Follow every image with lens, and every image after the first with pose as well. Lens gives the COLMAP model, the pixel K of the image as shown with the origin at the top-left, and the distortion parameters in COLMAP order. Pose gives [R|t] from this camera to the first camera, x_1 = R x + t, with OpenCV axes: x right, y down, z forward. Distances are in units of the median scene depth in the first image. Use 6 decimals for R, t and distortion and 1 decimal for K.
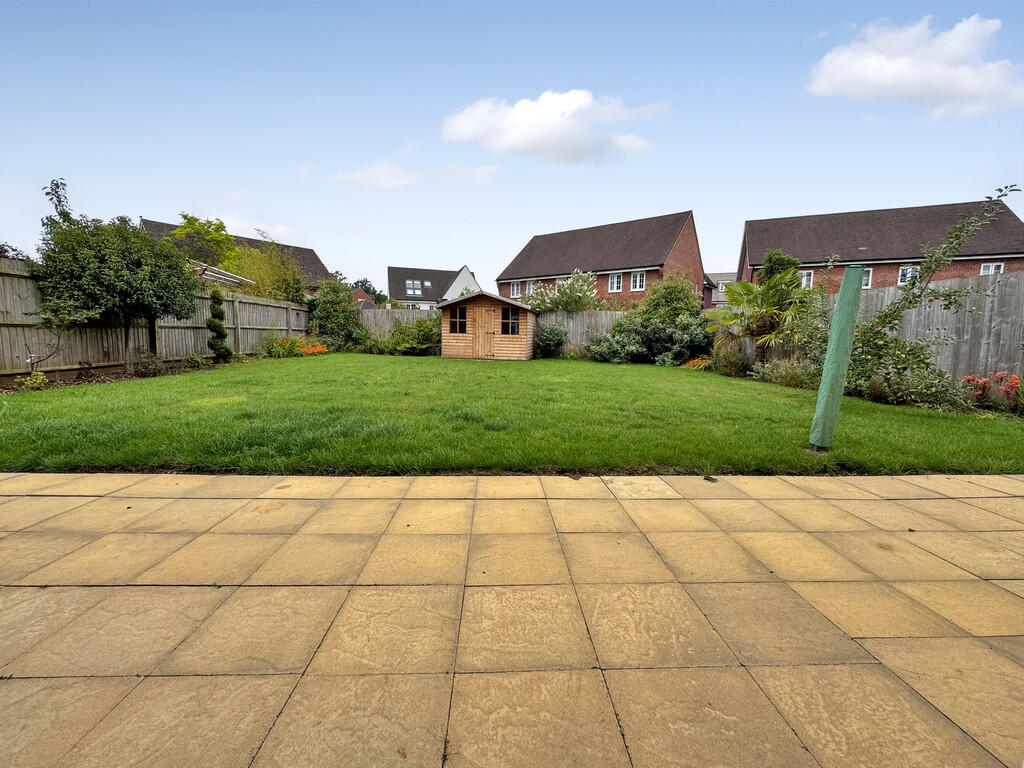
lens RADIAL K [[408.8, 0, 527.9], [0, 408.8, 387.0], [0, 0, 1]] dist [-0.004498, 0.000229]
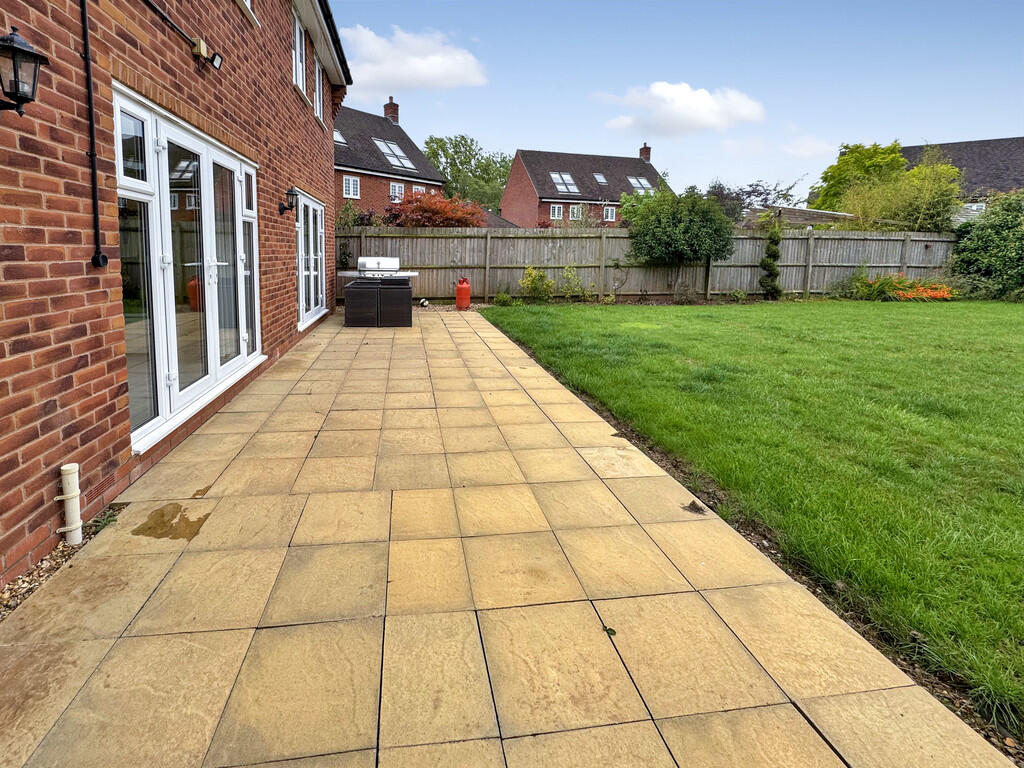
lens RADIAL K [[423.7, 0, 456.6], [0, 423.7, 294.1], [0, 0, 1]] dist [-0.002399, 0.000242]
pose [[0.096353, 0.075170, -0.992505, 0.176271], [-0.137142, 0.988636, 0.061564, -0.022235], [0.985854, 0.130182, 0.105567, 0.069427]]
